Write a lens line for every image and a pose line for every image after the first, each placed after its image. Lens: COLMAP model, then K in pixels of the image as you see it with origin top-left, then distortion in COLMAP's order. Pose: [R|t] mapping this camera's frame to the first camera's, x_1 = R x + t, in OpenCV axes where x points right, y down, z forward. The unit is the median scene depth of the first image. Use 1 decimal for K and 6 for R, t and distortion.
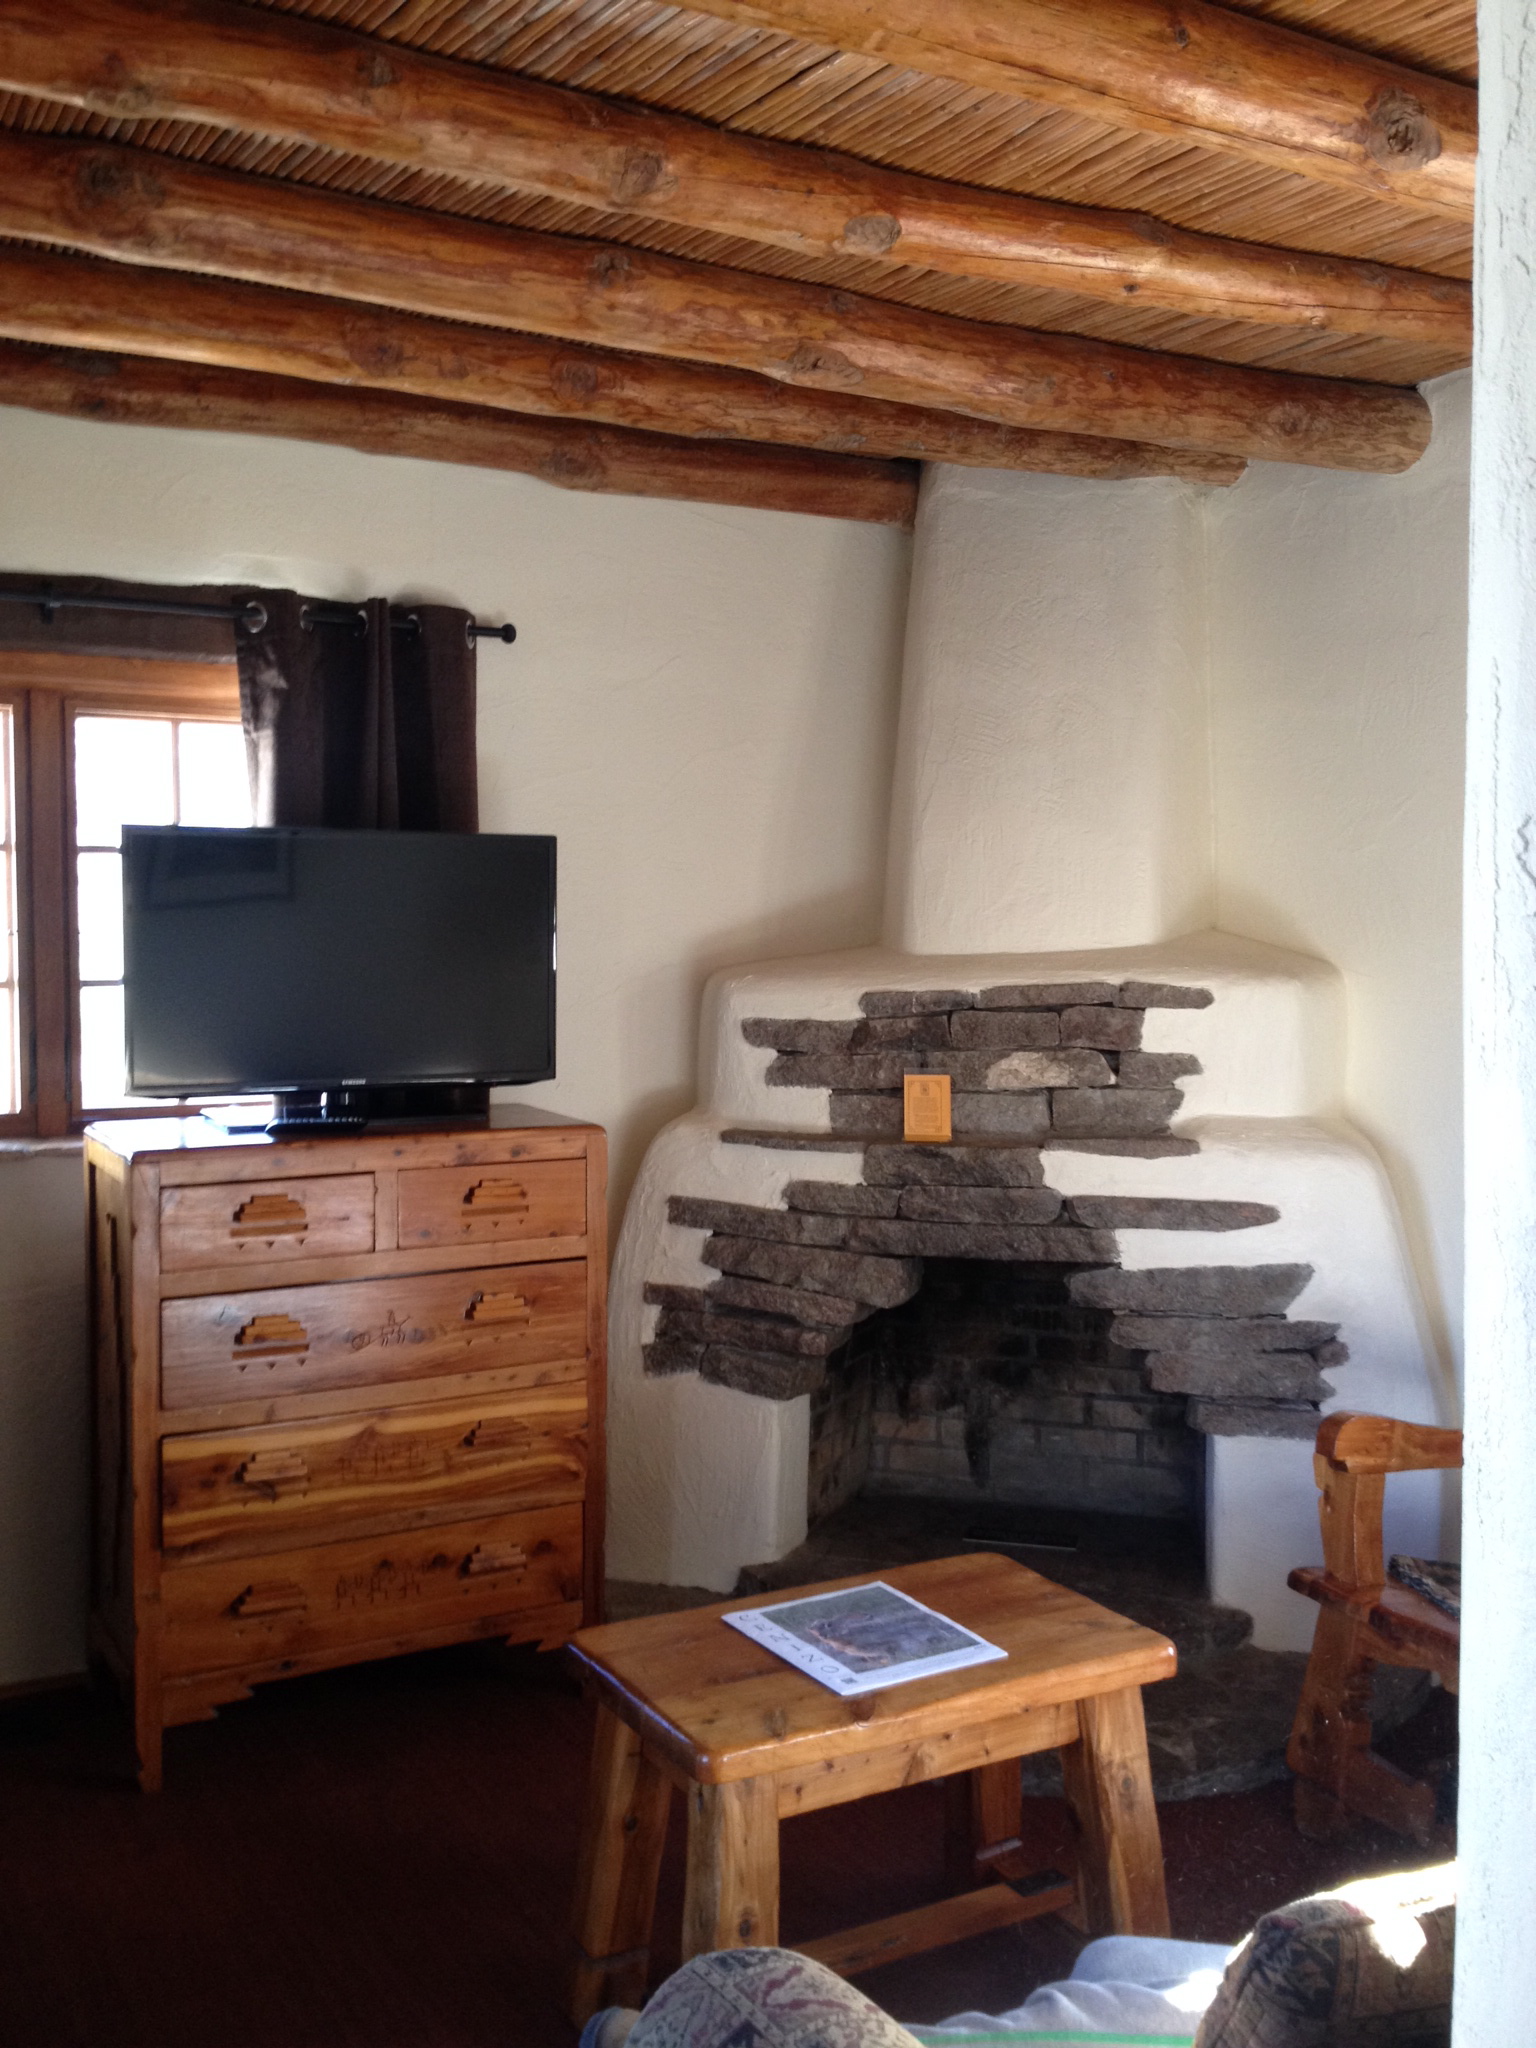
lens RADIAL K [[1933.0, 0, 768.0], [0, 1933.0, 1024.0], [0, 0, 1]] dist [0.139973, -0.312563]
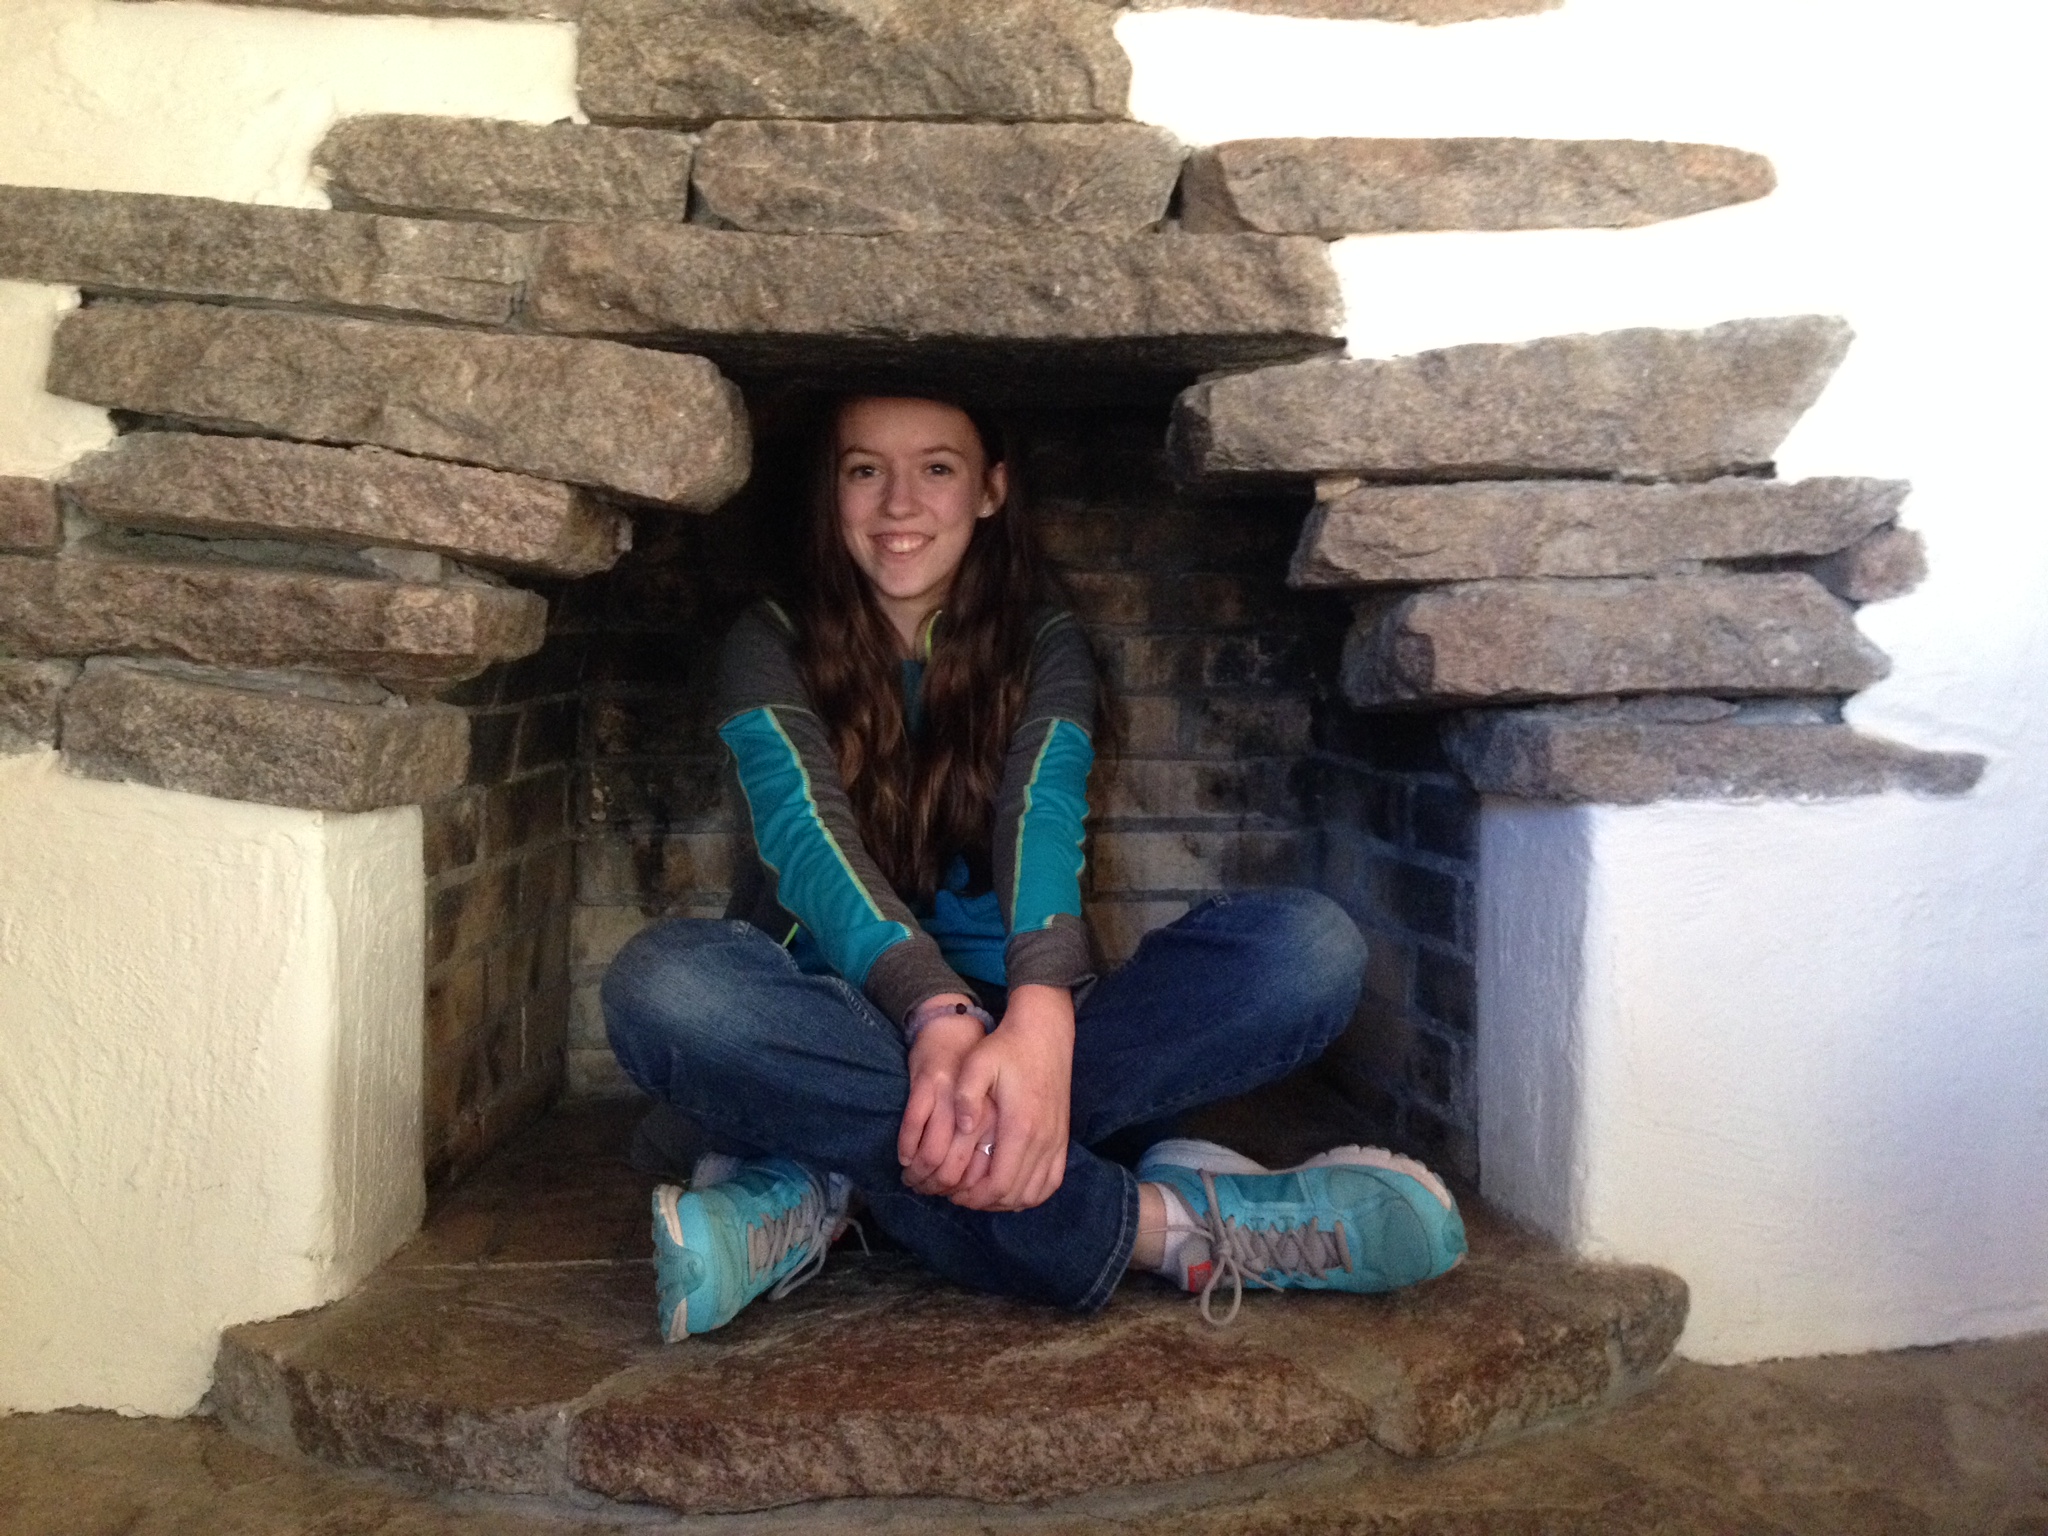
lens RADIAL K [[1933.0, 0, 1024.0], [0, 1933.0, 768.0], [0, 0, 1]] dist [0.139973, -0.312563]
pose [[0.940205, -0.037335, 0.338557, 0.004848], [0.023740, 0.998740, 0.044211, 0.178351], [-0.339781, -0.033530, 0.939907, 0.669658]]
